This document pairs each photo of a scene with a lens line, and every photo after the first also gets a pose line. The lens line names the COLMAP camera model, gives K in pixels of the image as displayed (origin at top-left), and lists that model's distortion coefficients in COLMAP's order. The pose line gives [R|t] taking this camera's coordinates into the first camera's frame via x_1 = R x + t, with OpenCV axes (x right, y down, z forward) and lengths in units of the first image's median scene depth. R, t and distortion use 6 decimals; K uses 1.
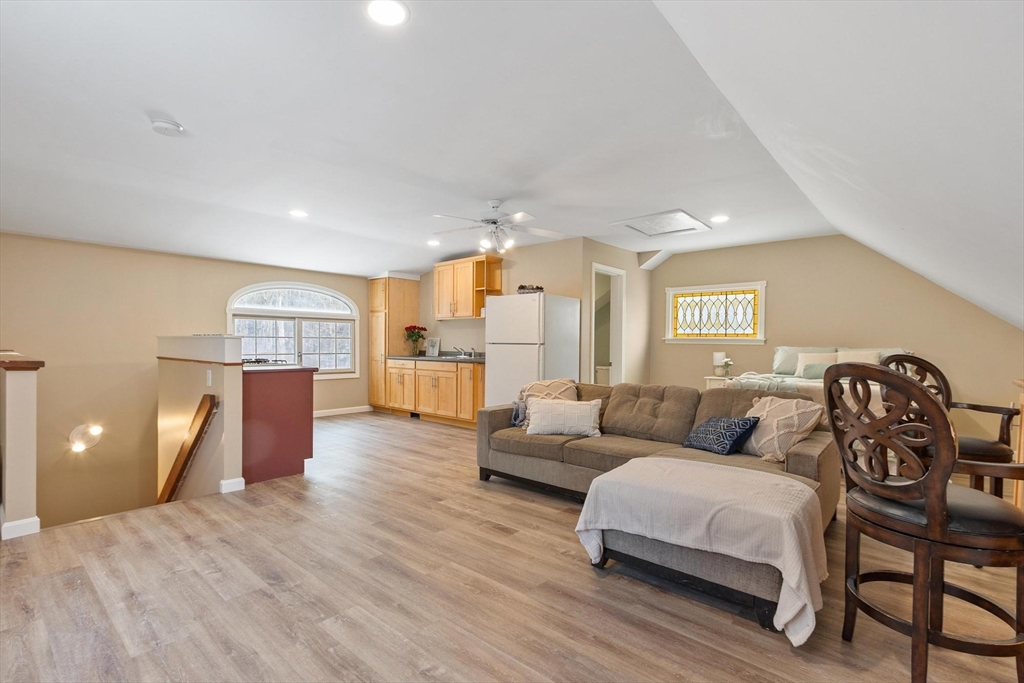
lens RADIAL K [[466.4, 0, 506.9], [0, 466.4, 351.1], [0, 0, 1]] dist [-0.004554, -0.001720]
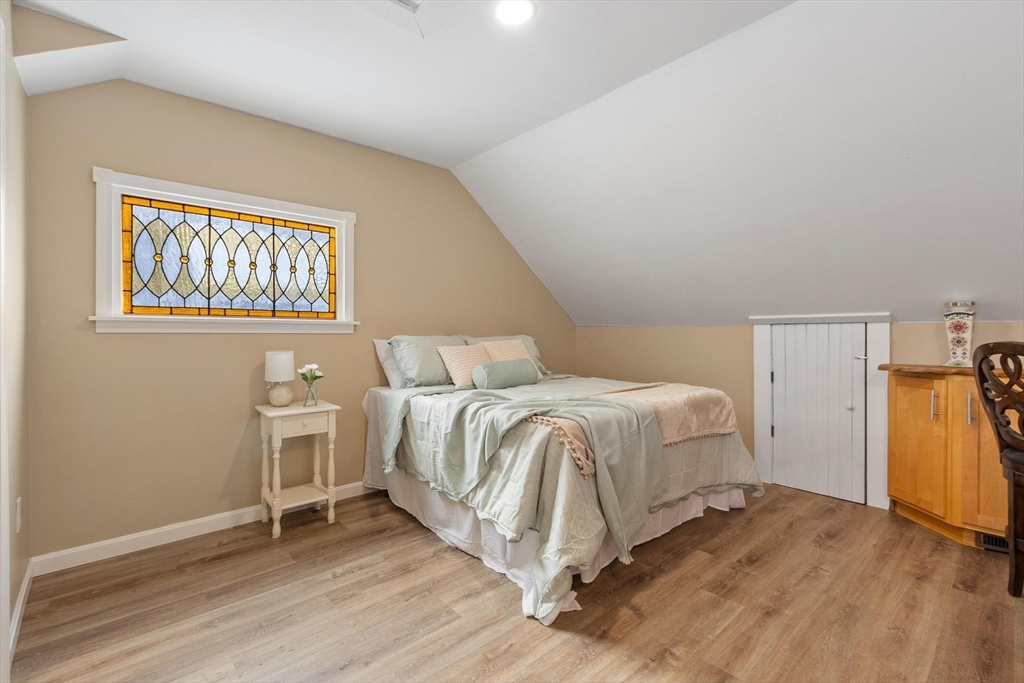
lens RADIAL K [[461.1, 0, 503.0], [0, 461.1, 335.6], [0, 0, 1]] dist [0.013034, 0.000267]
pose [[0.149583, -0.011407, 0.988683, 0.110264], [0.018402, 0.999792, 0.008751, -0.025245], [-0.988578, 0.016885, 0.149762, 1.456068]]
